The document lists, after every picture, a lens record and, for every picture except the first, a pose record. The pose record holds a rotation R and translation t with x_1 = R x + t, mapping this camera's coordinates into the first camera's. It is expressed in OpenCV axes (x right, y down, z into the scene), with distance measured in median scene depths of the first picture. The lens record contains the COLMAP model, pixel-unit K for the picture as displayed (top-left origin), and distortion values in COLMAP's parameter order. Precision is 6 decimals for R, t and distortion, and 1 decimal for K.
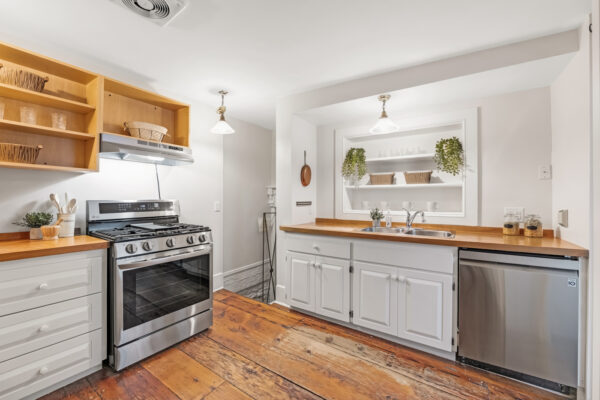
lens RADIAL K [[250.9, 0, 292.3], [0, 250.9, 193.8], [0, 0, 1]] dist [-0.012774, 0.000682]
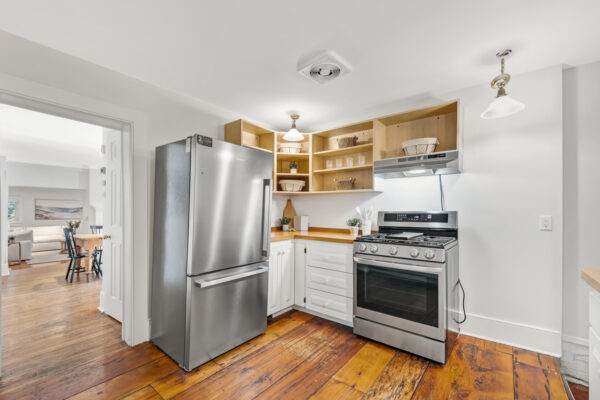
lens RADIAL K [[250.9, 0, 297.2], [0, 250.9, 211.0], [0, 0, 1]] dist [-0.012774, 0.000682]
pose [[-0.073267, -0.009220, -0.997270, 0.538956], [0.010548, 0.999894, -0.010019, 0.029898], [0.997257, -0.011253, -0.073162, 0.593530]]
